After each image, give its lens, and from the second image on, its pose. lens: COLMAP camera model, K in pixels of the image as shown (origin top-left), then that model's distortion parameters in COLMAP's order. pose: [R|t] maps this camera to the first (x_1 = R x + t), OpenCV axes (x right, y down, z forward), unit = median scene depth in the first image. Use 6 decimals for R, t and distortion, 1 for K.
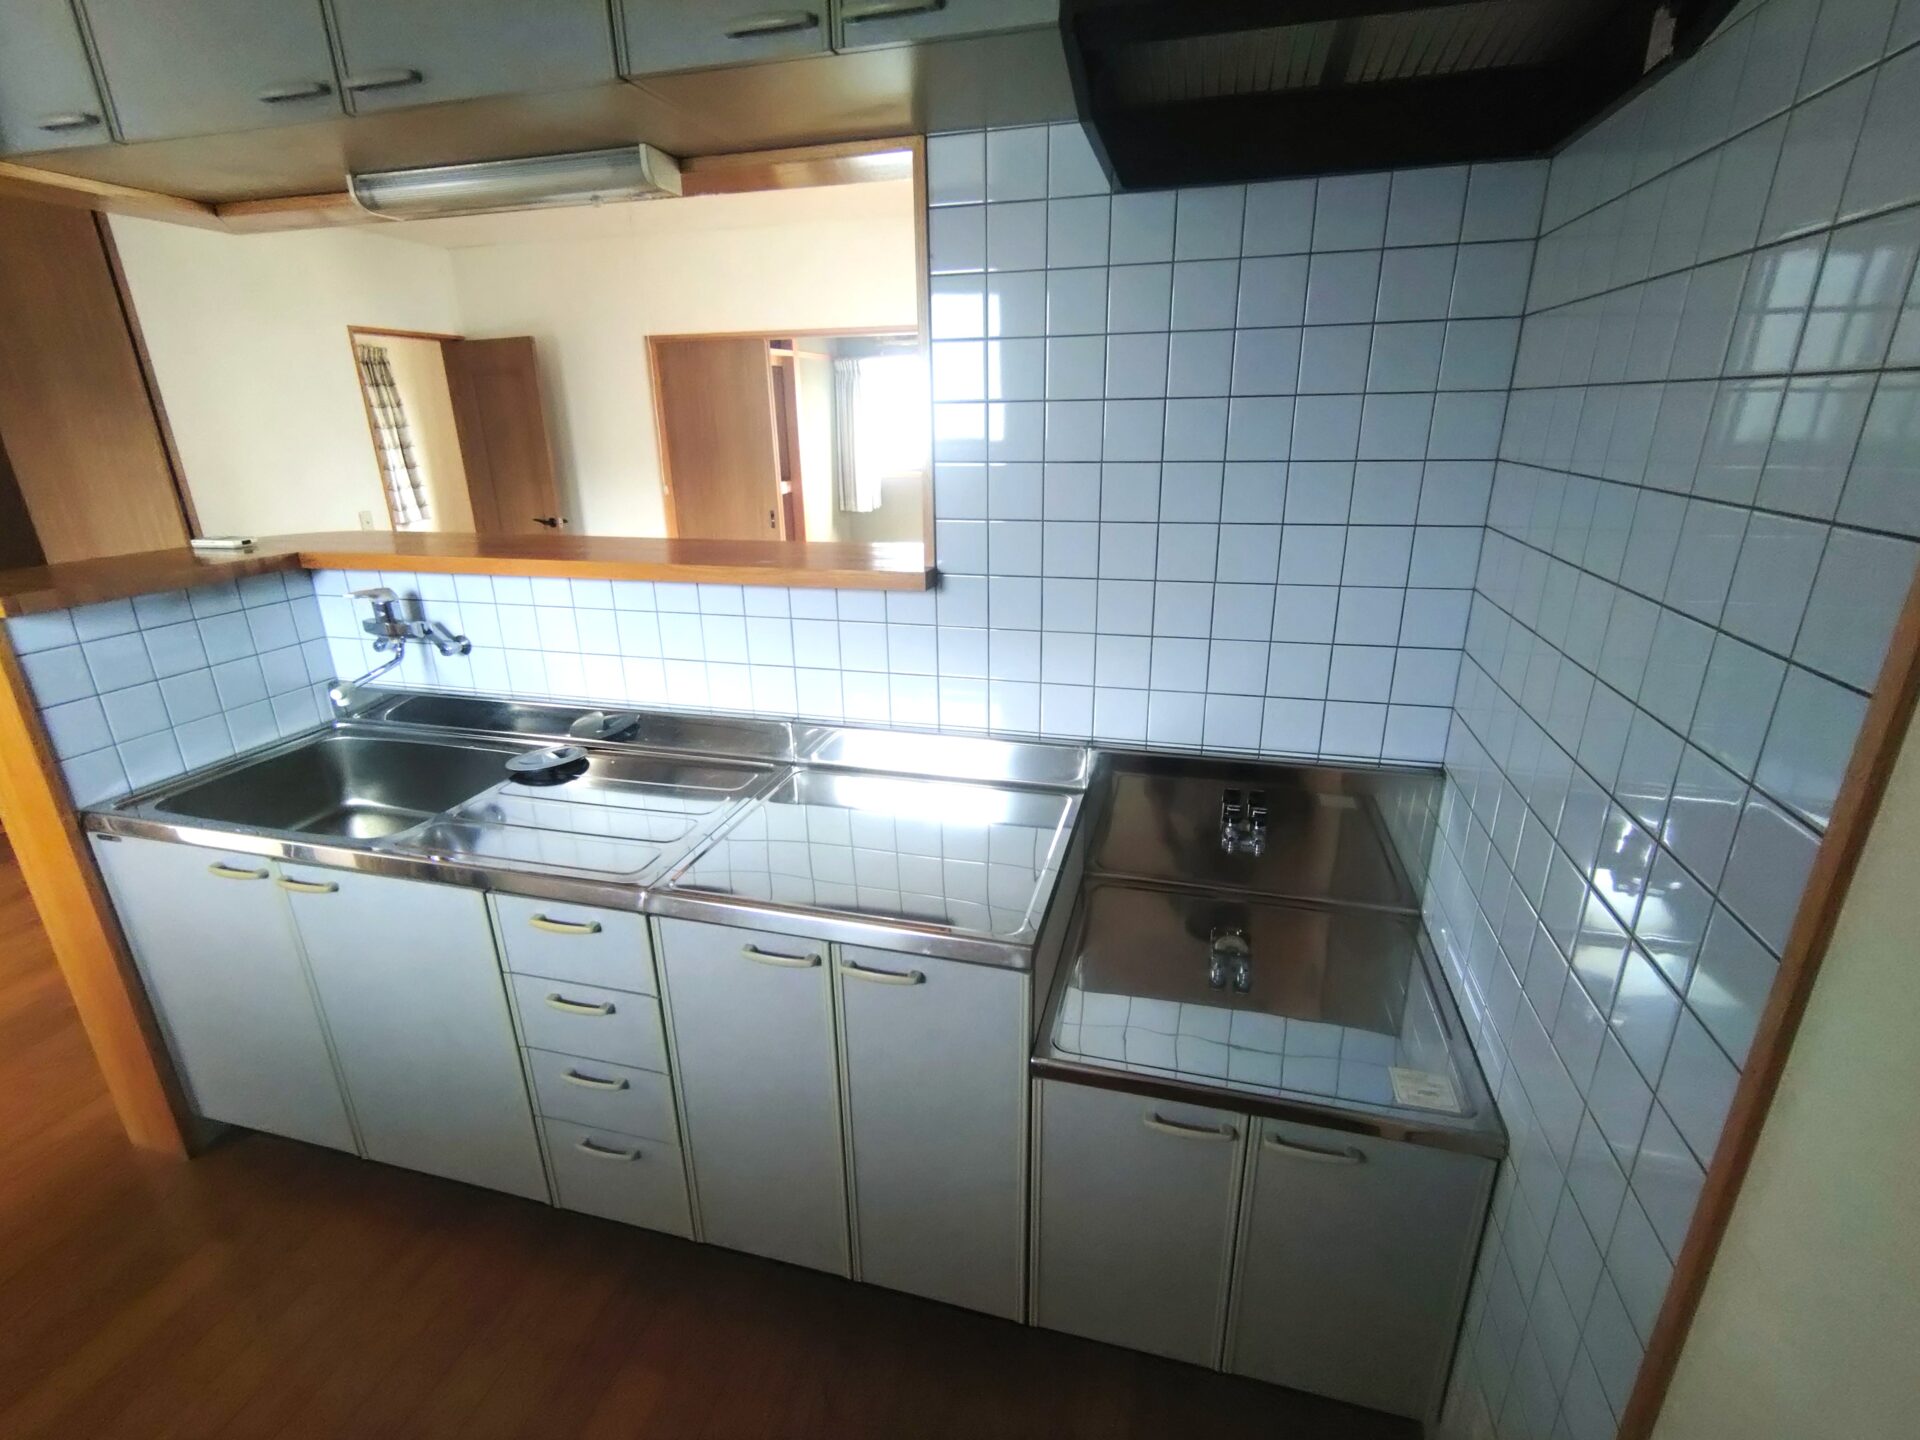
lens RADIAL K [[887.7, 0, 962.7], [0, 887.7, 716.1], [0, 0, 1]] dist [0.000209, 0.000125]
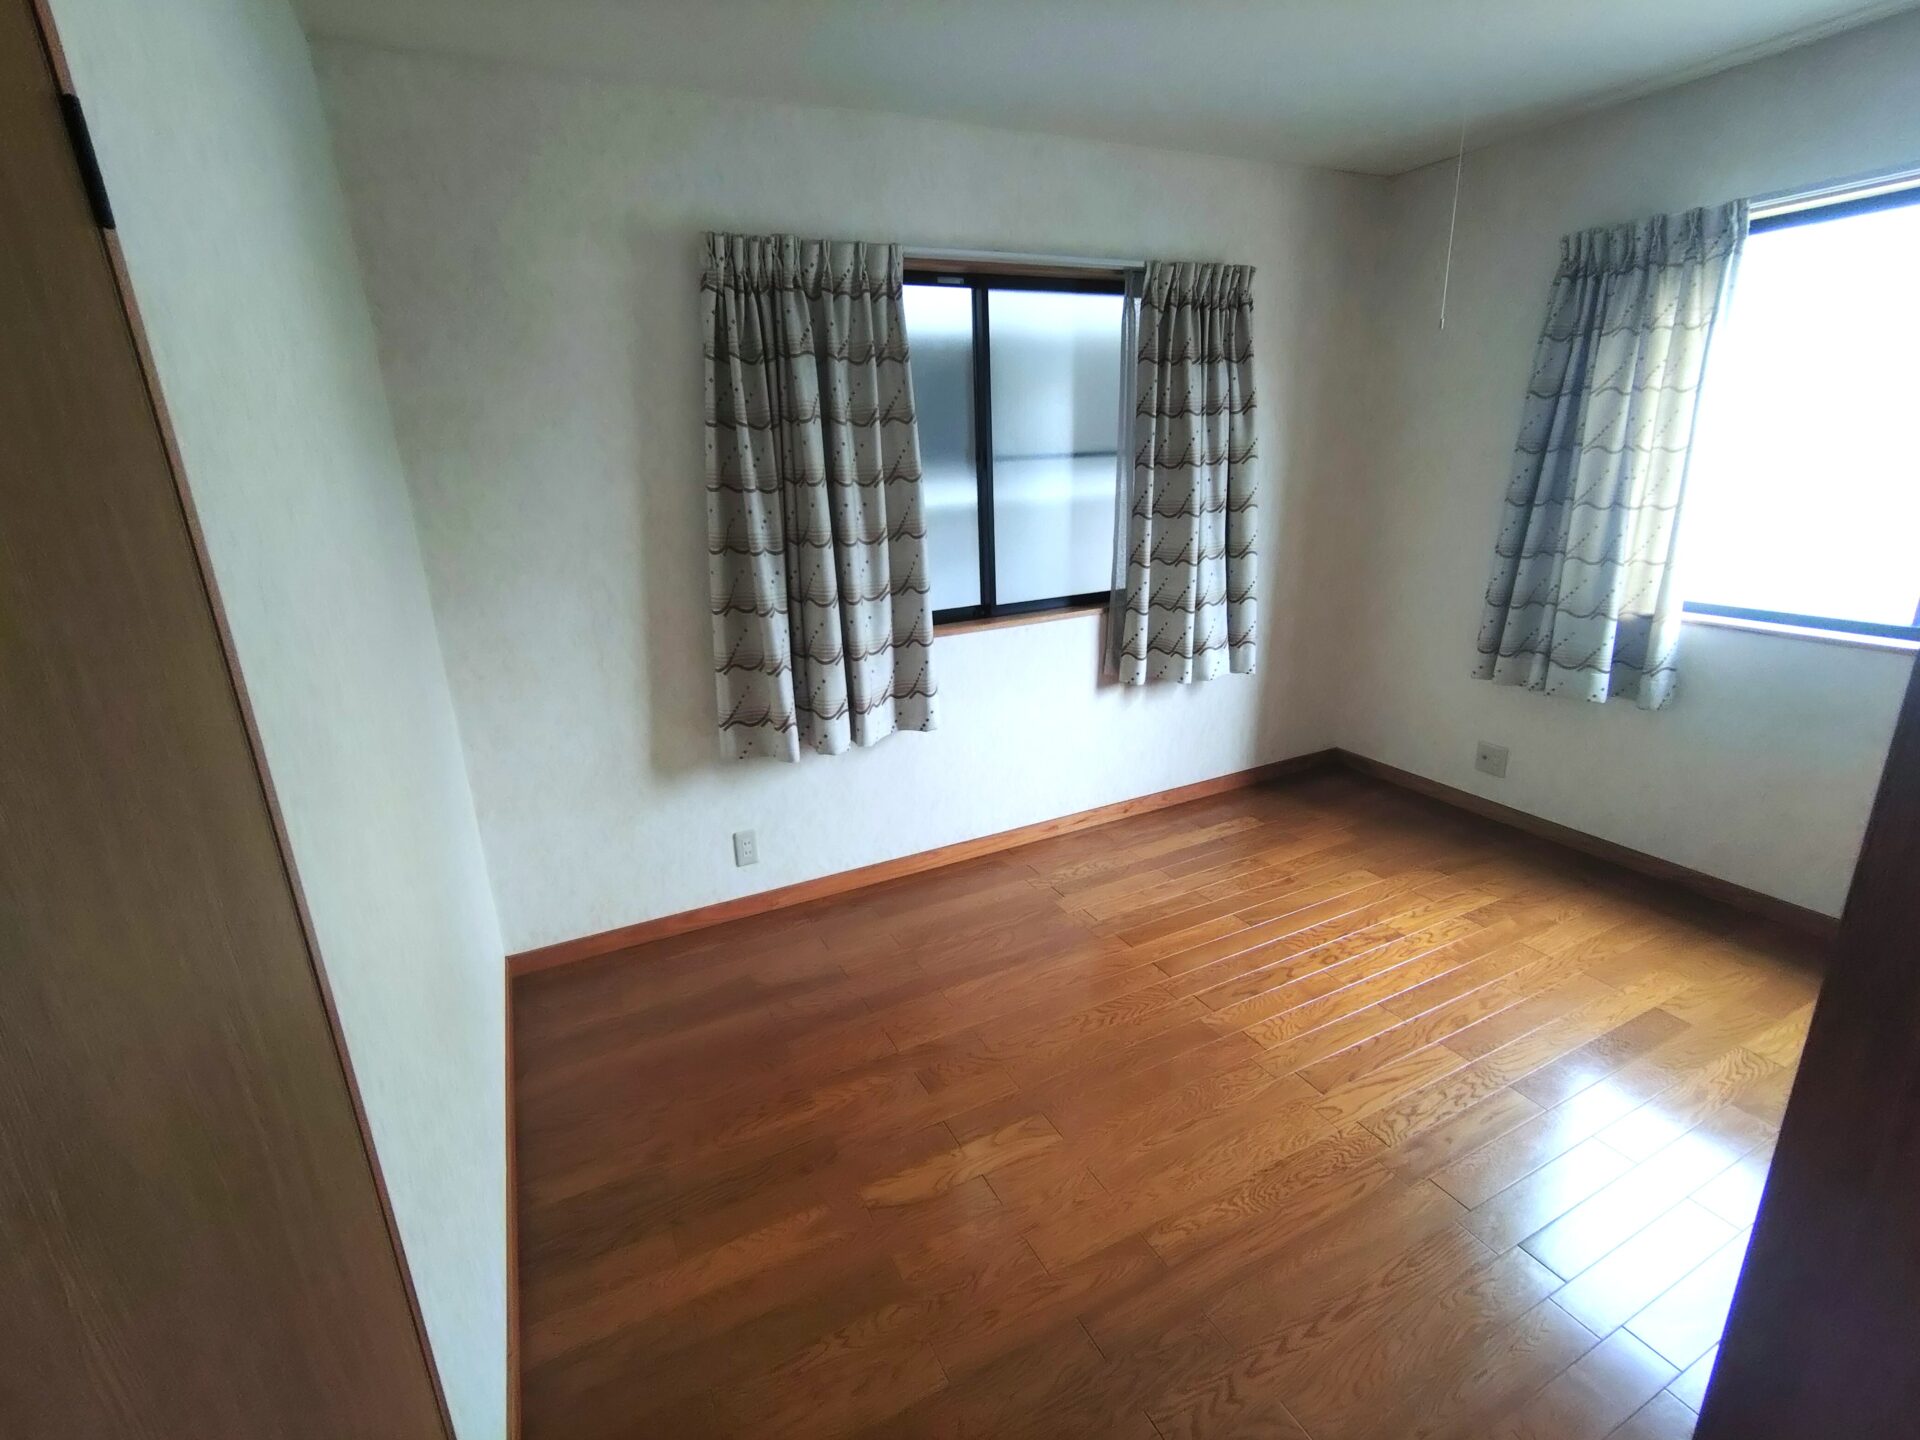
lens RADIAL K [[887.7, 0, 963.7], [0, 887.7, 721.6], [0, 0, 1]] dist [0.000209, 0.000125]
pose [[0.671276, 0.208514, -0.711274, -0.404539], [-0.221592, 0.972184, 0.075870, -0.212981], [0.707309, 0.106683, 0.698808, 0.641550]]
